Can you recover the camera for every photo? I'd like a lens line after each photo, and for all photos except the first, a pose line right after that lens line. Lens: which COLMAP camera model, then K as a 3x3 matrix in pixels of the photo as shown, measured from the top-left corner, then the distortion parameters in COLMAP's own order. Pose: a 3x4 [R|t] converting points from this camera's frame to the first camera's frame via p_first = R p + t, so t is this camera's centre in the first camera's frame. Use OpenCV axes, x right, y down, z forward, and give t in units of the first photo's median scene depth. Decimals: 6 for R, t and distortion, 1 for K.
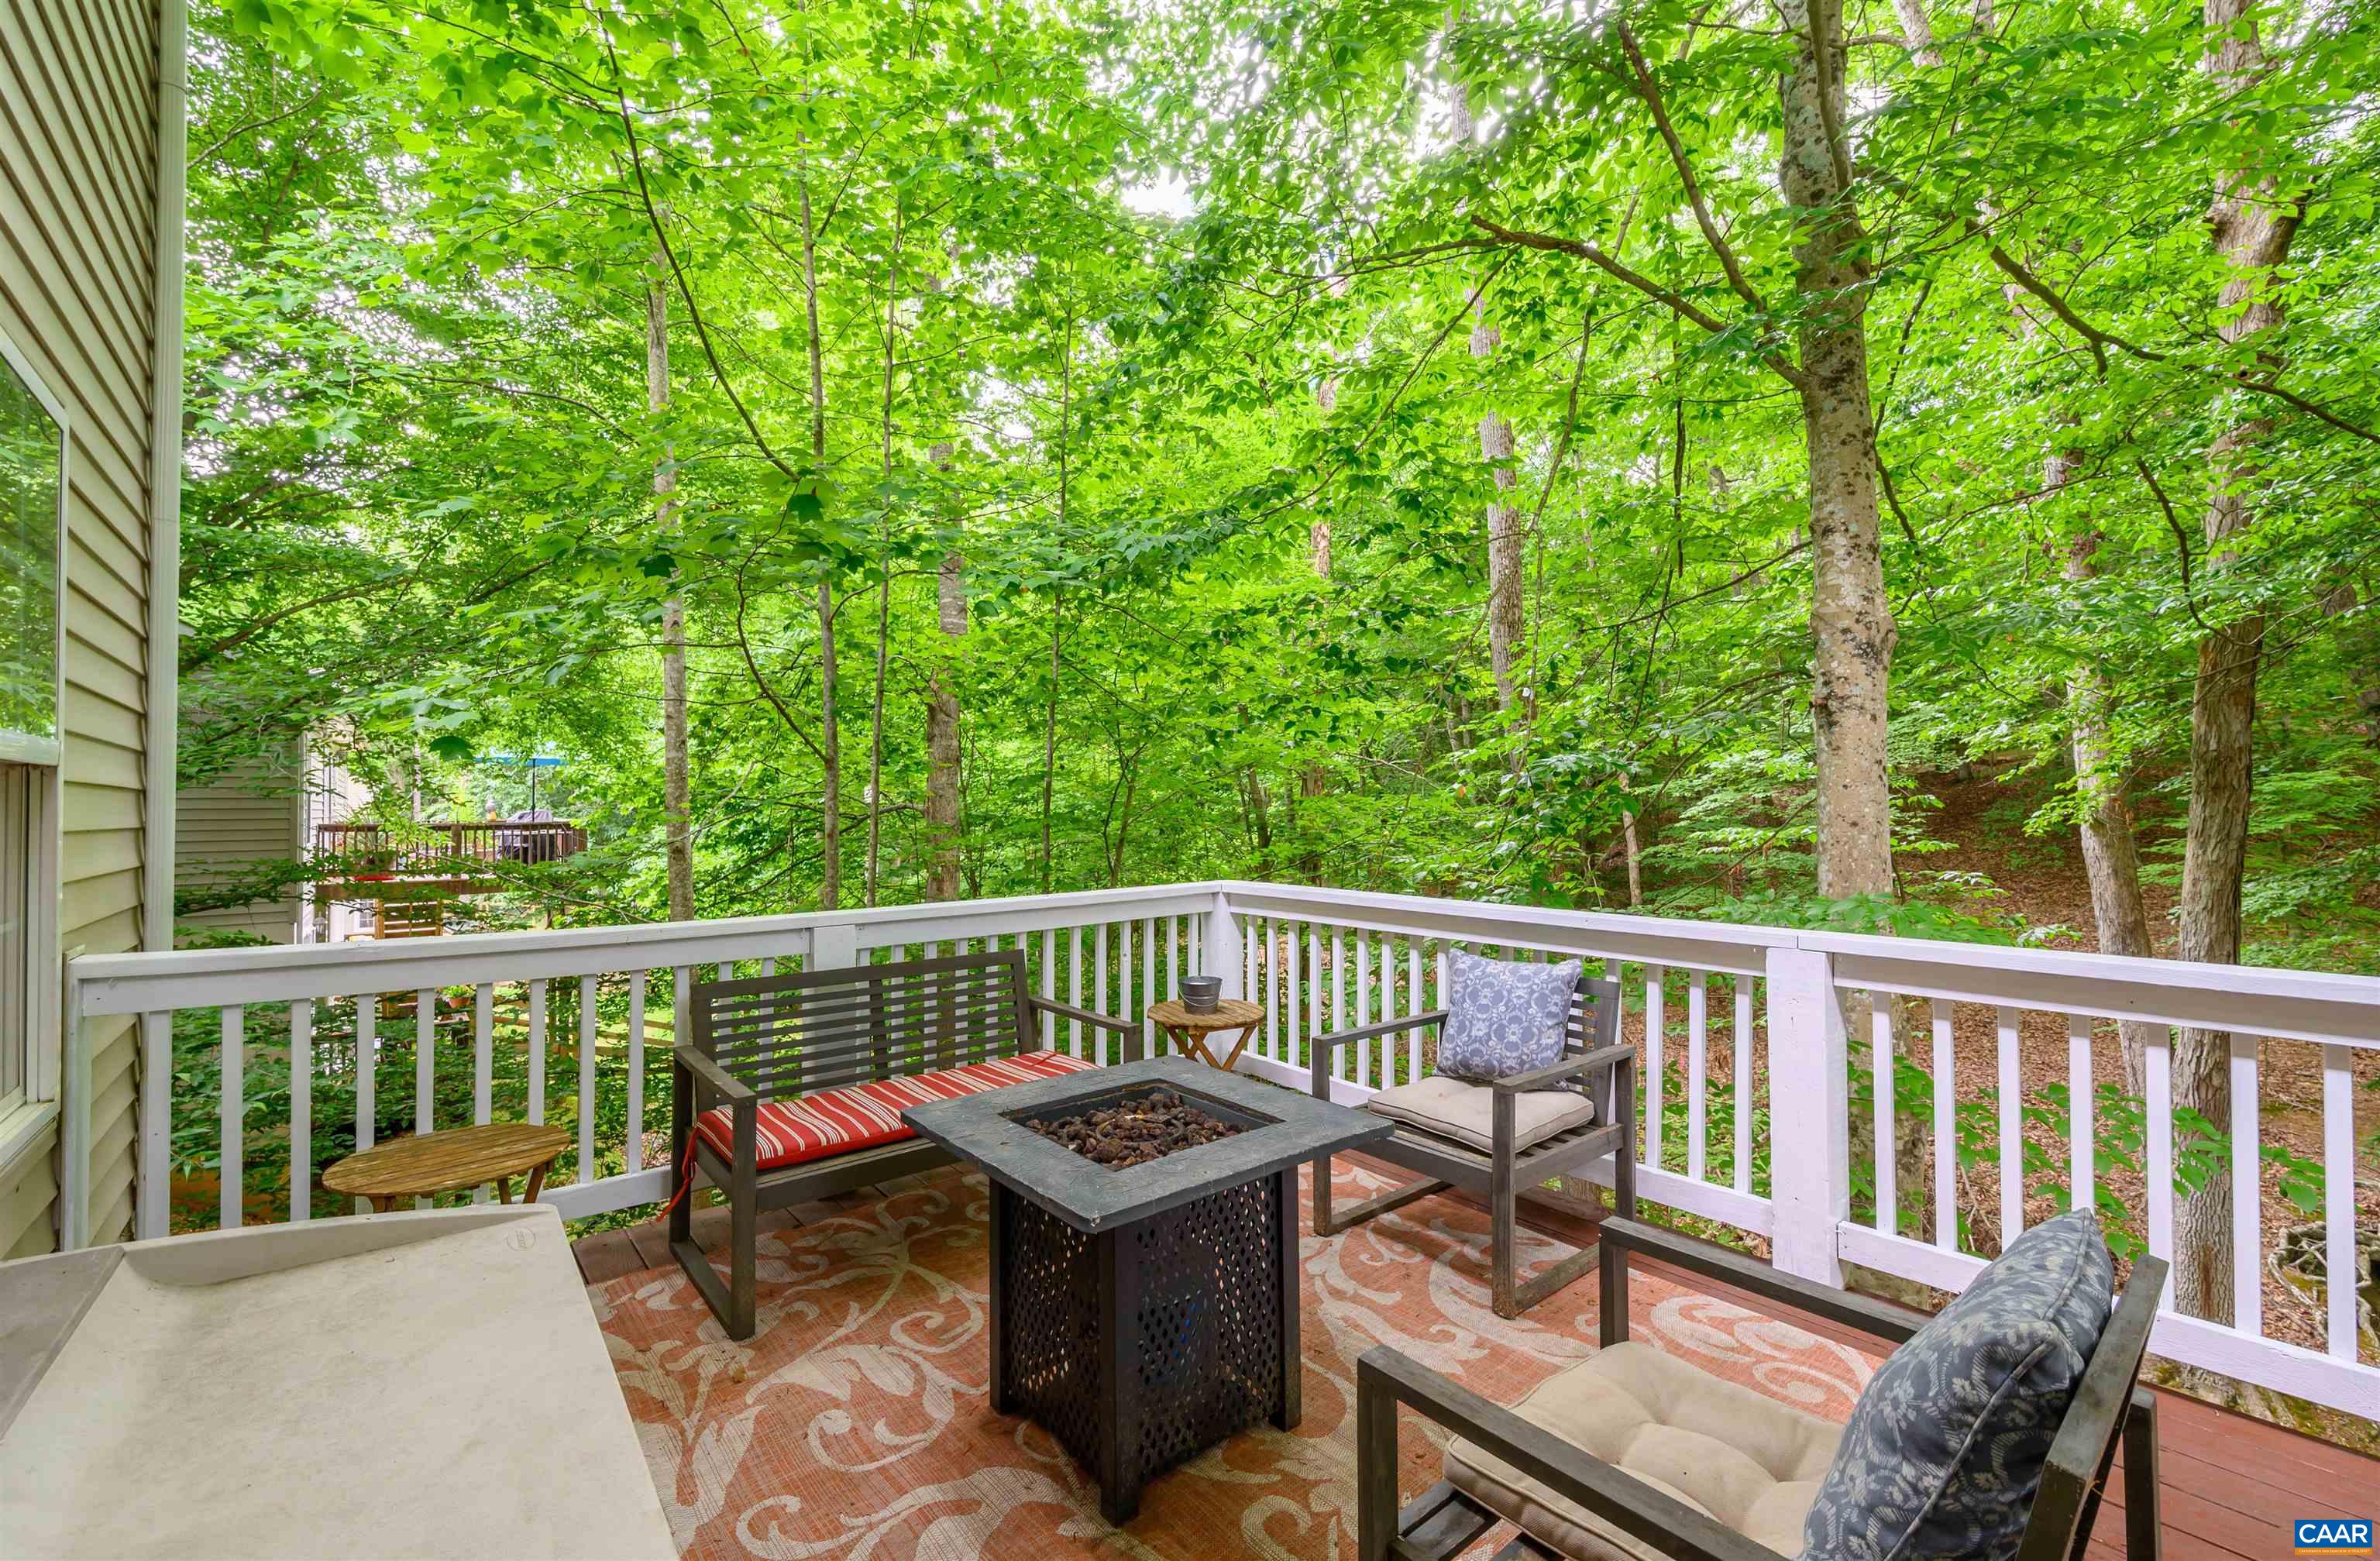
lens RADIAL K [[987.6, 0, 1190.0], [0, 987.6, 780.5], [0, 0, 1]] dist [0.033161, 0.000115]
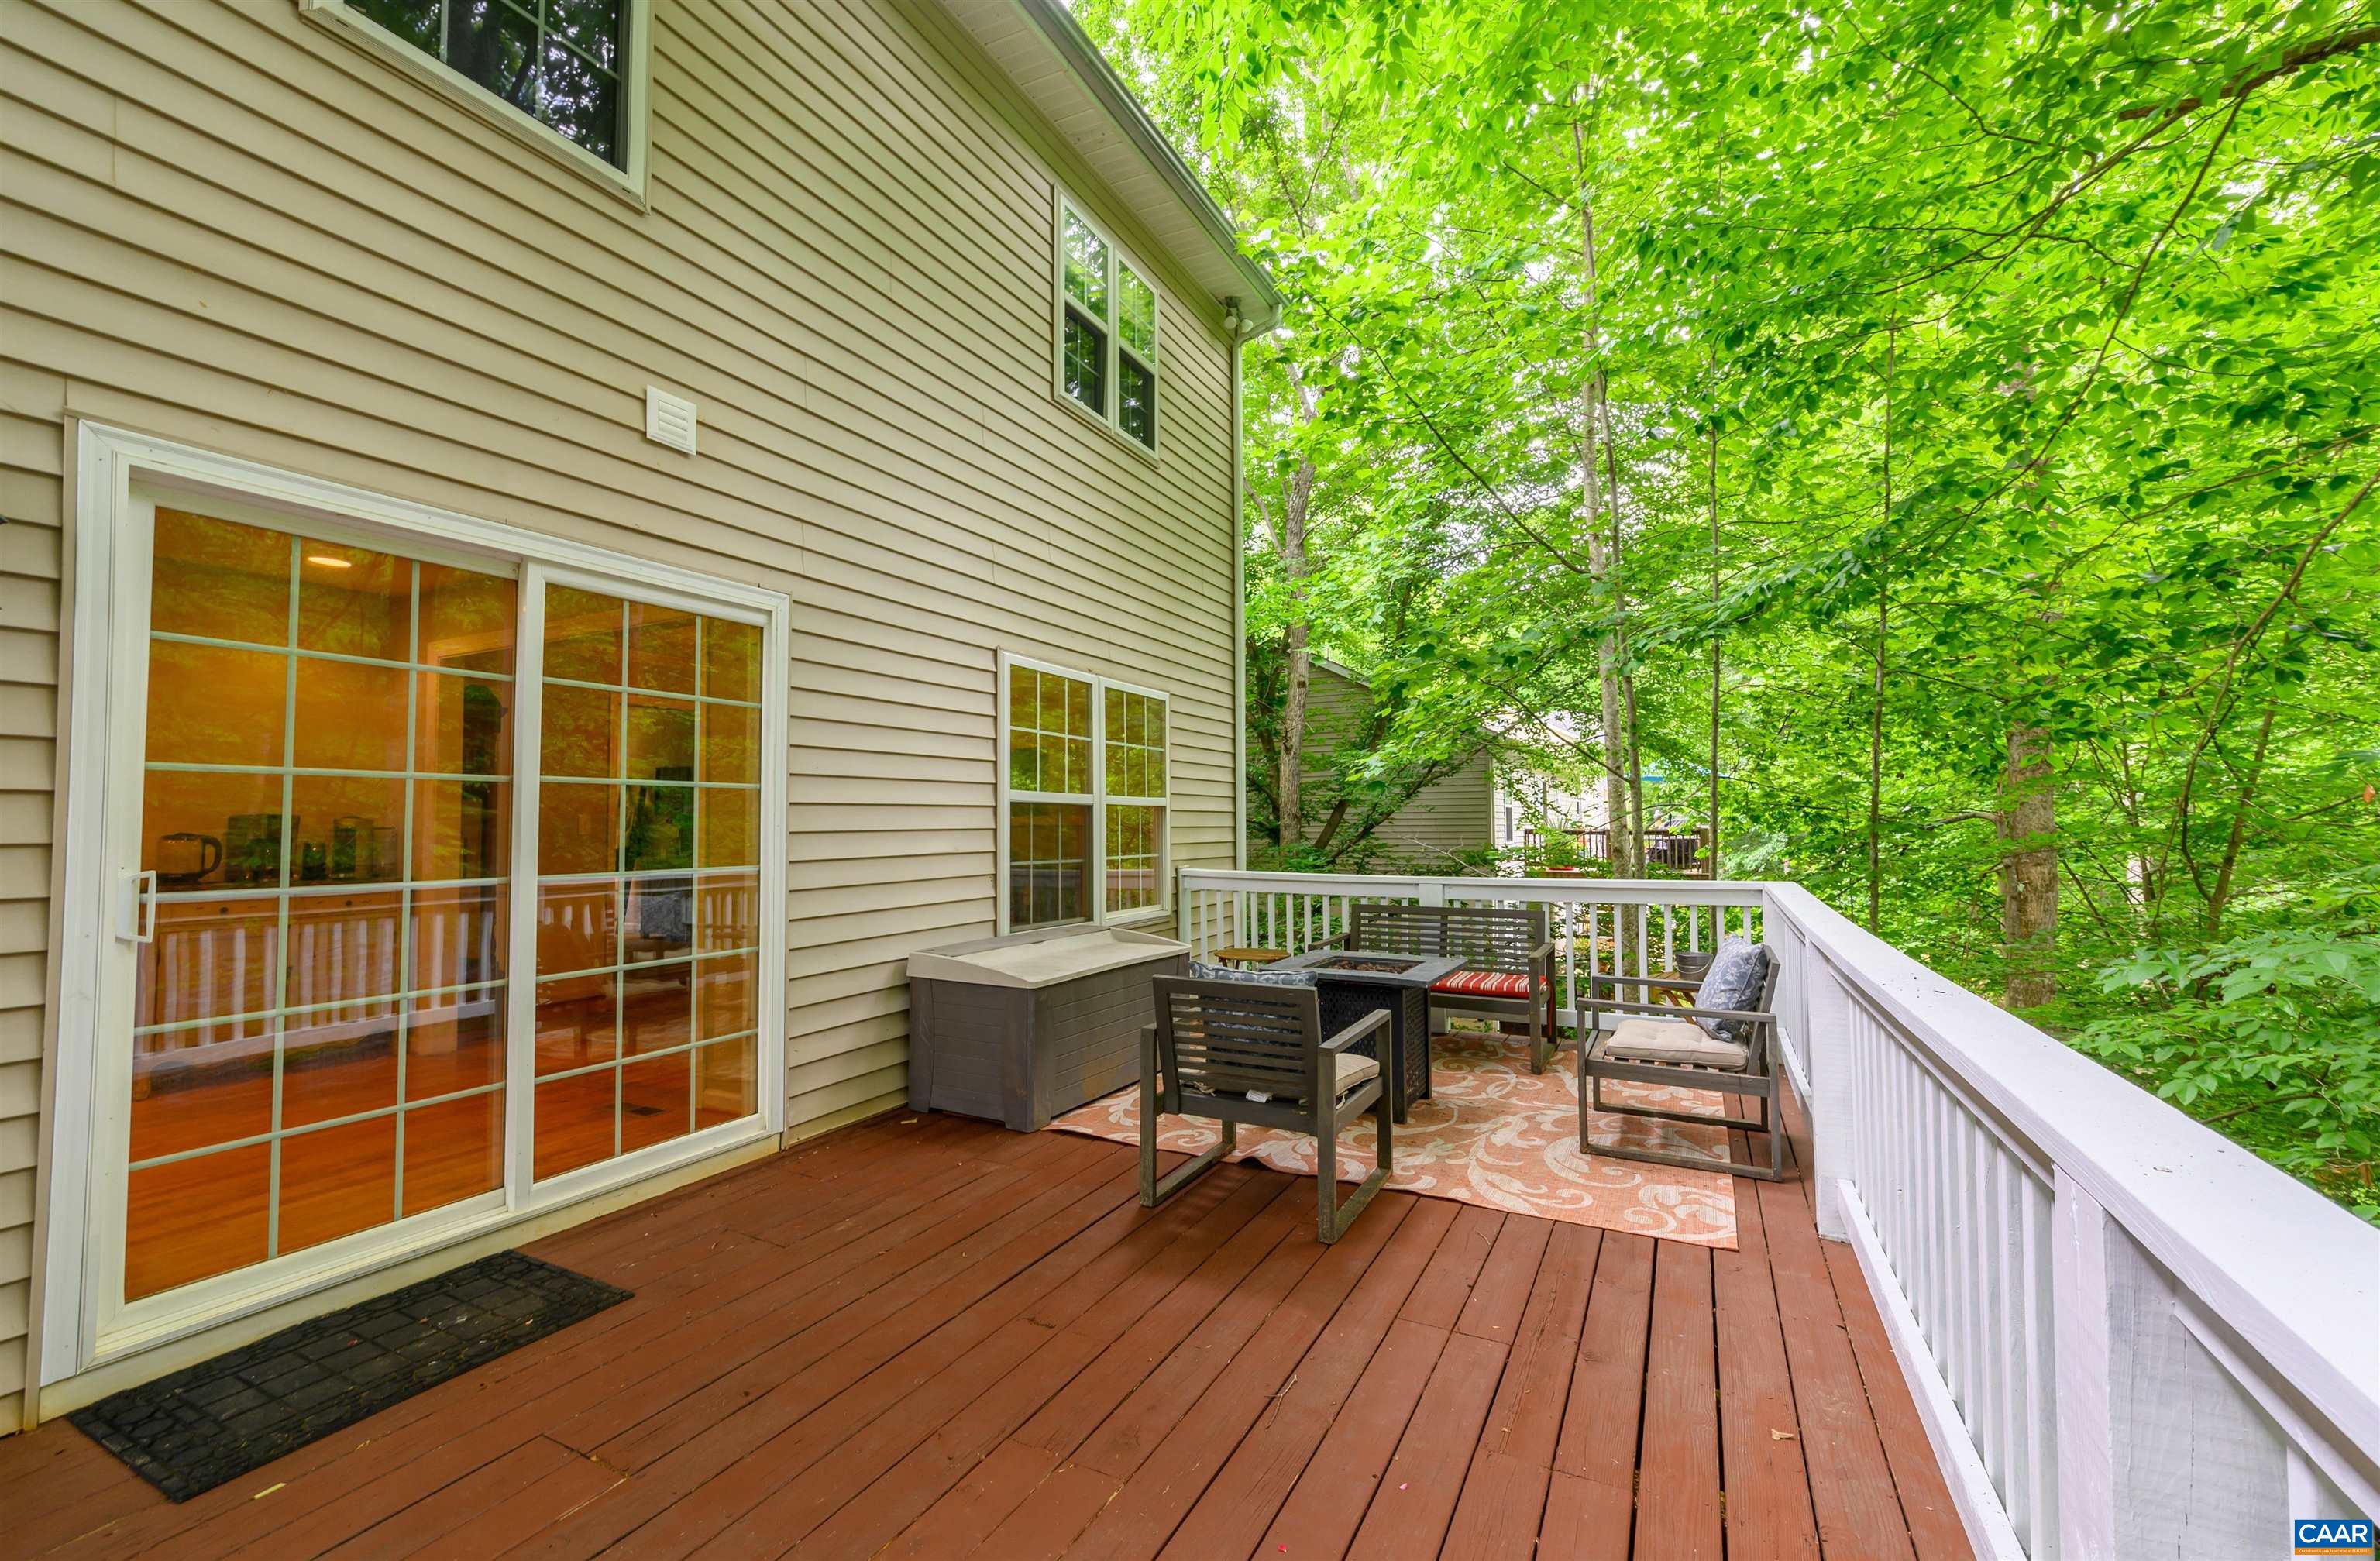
lens RADIAL K [[950.9, 0, 1190.0], [0, 950.9, 780.5], [0, 0, 1]] dist [-0.000075, 0.000155]
pose [[0.392076, -0.028107, -0.919503, 0.237977], [0.021591, 0.999539, -0.021348, -0.004028], [0.919679, -0.011483, 0.392502, -0.023173]]
